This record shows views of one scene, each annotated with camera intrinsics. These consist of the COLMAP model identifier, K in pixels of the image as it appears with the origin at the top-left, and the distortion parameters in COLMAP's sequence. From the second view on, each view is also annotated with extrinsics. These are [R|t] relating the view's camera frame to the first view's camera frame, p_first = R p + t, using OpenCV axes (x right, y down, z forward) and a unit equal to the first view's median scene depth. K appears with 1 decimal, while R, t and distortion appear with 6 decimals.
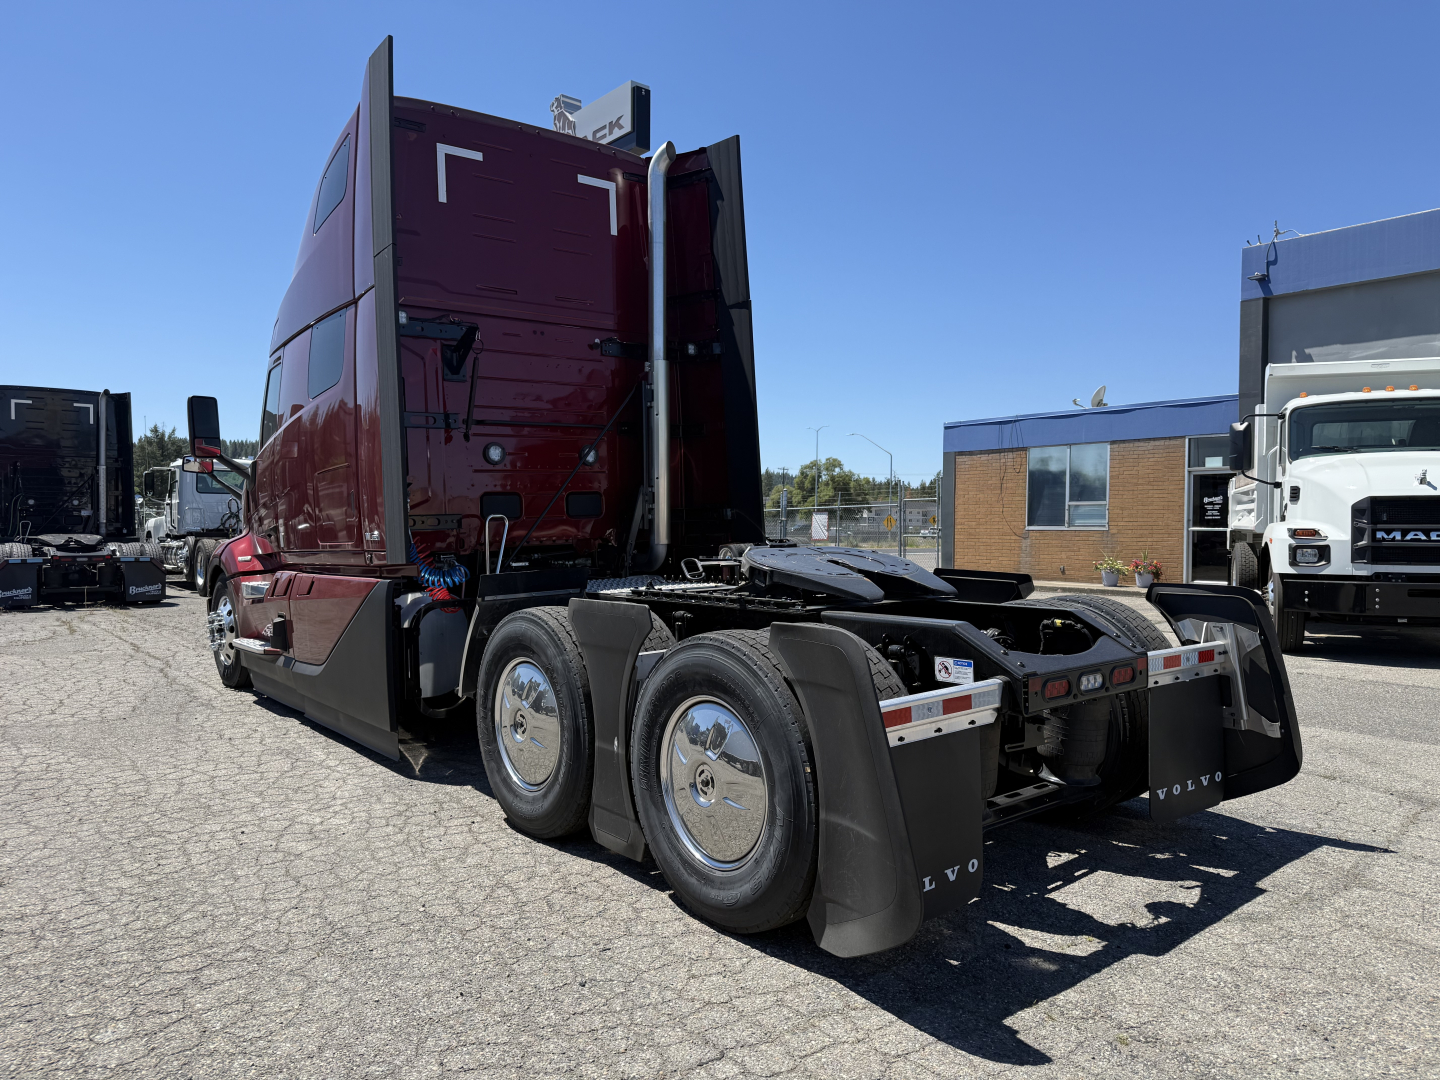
lens RADIAL K [[980.3, 0, 720.0], [0, 980.3, 540.0], [0, 0, 1]] dist [0.004034, 0.005096]
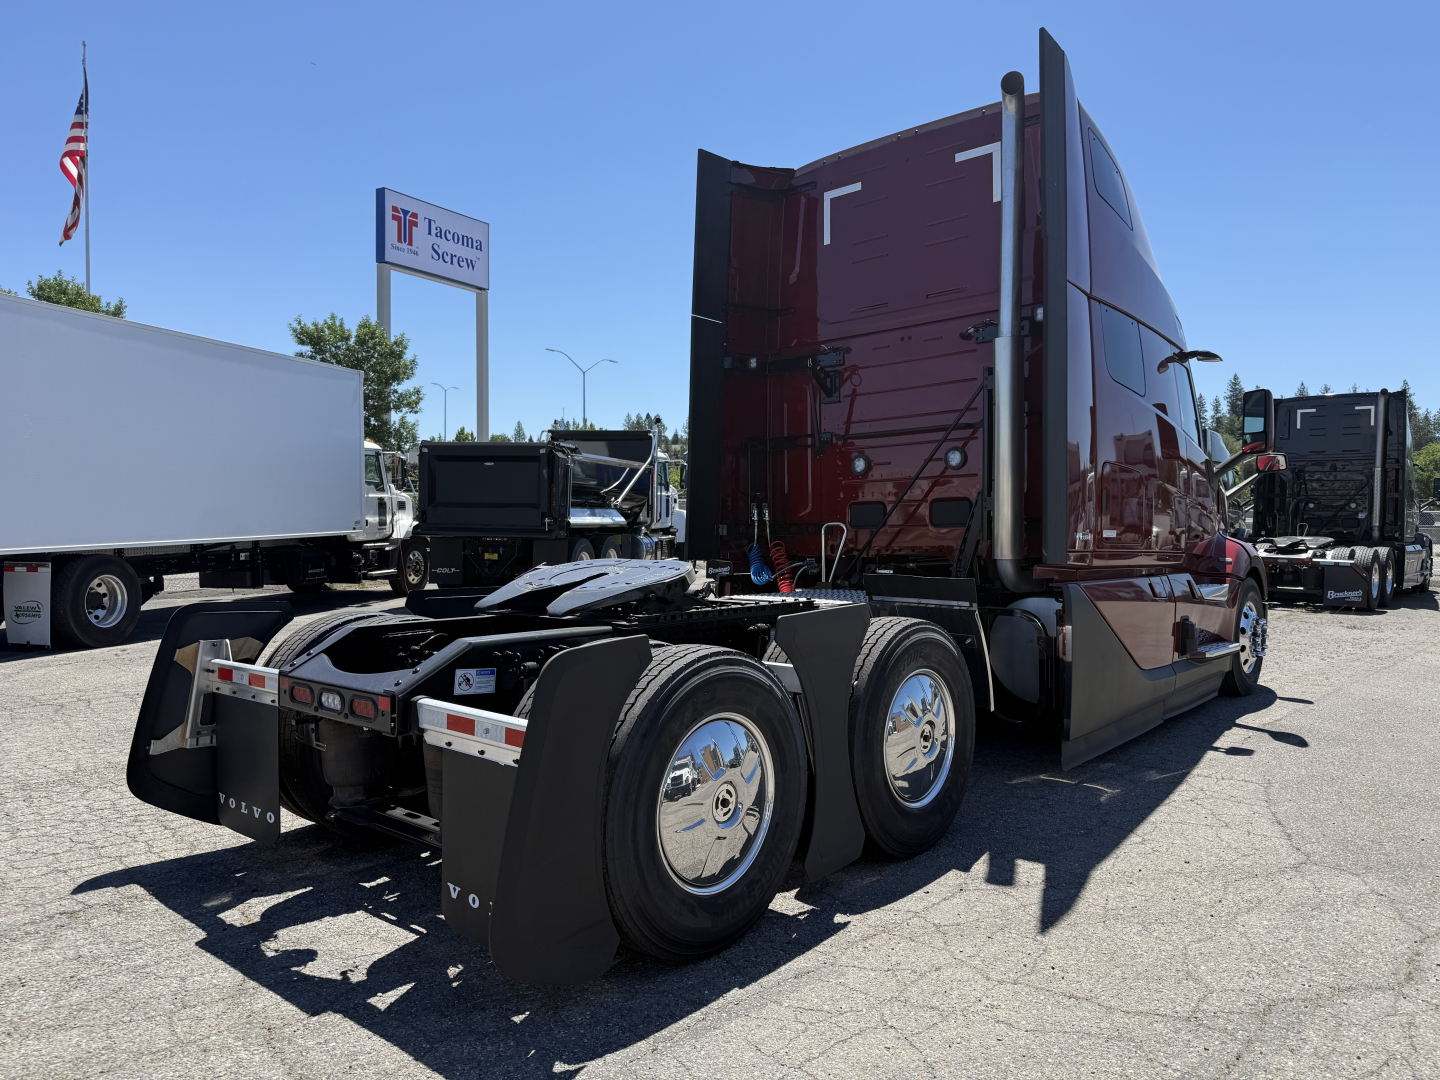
lens RADIAL K [[980.3, 0, 720.0], [0, 980.3, 540.0], [0, 0, 1]] dist [0.004034, 0.005096]
pose [[0.180159, 0.020702, -0.983420, 1.184538], [-0.021294, 0.999626, 0.017142, -0.034555], [0.983407, 0.017853, 0.180532, 1.010960]]
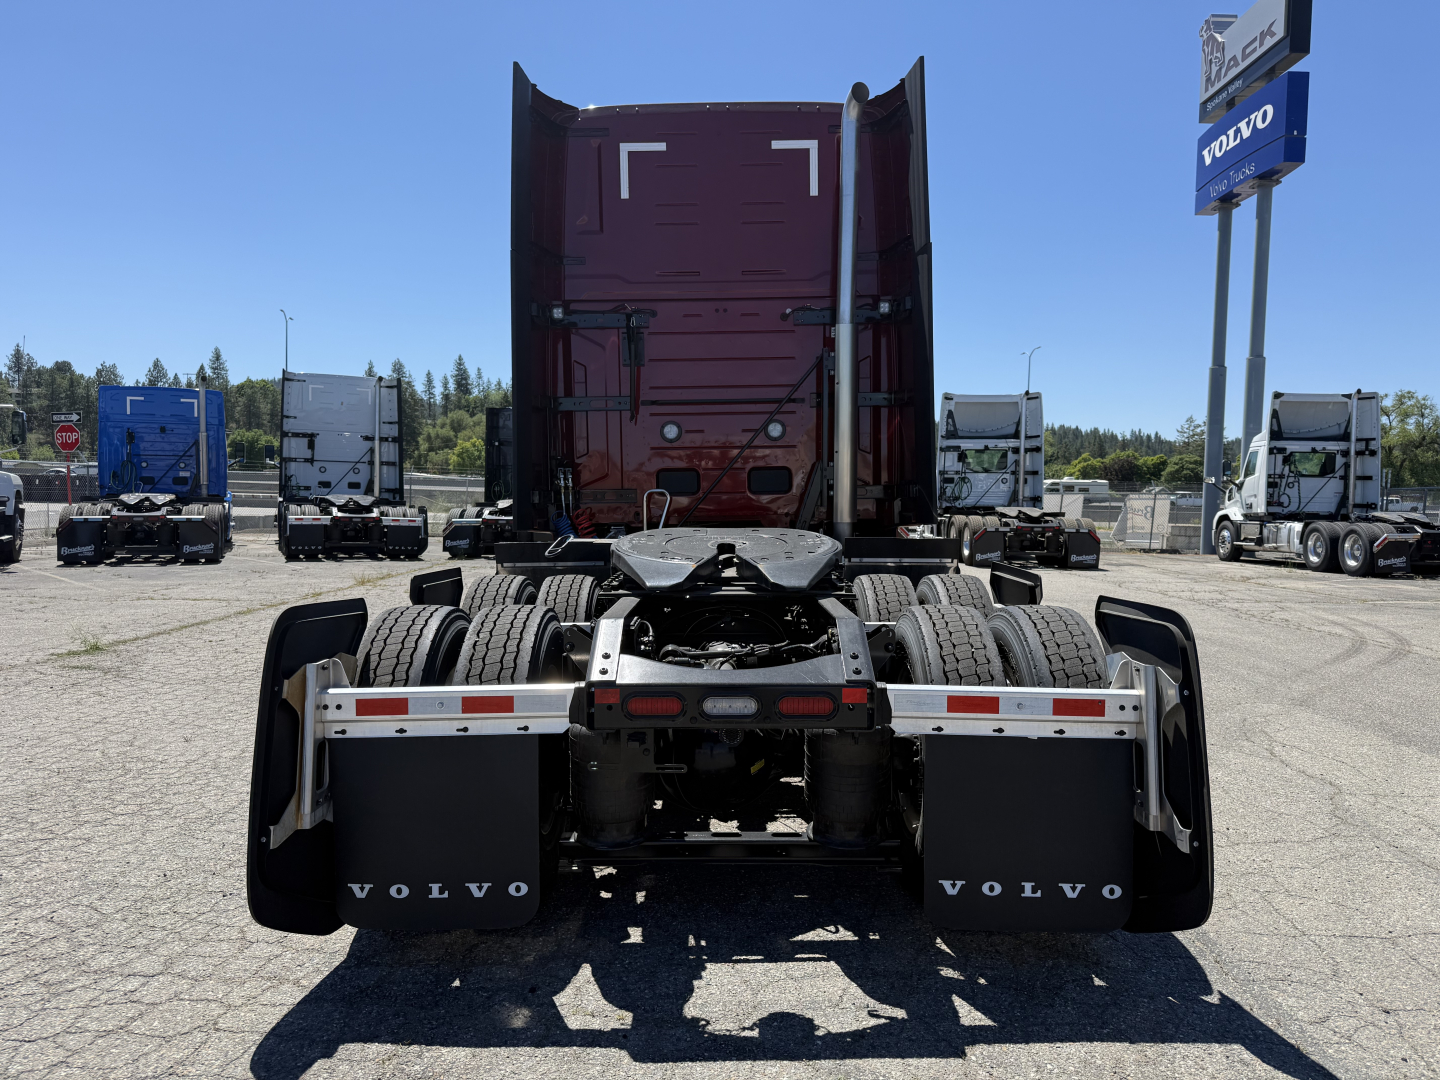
lens RADIAL K [[971.0, 0, 718.0], [0, 971.0, 557.7], [0, 0, 1]] dist [0.000341, -0.000280]
pose [[0.776352, 0.046723, -0.628566, 0.712463], [-0.020170, 0.998580, 0.049314, -0.009409], [0.629977, -0.025607, 0.776191, 0.339118]]
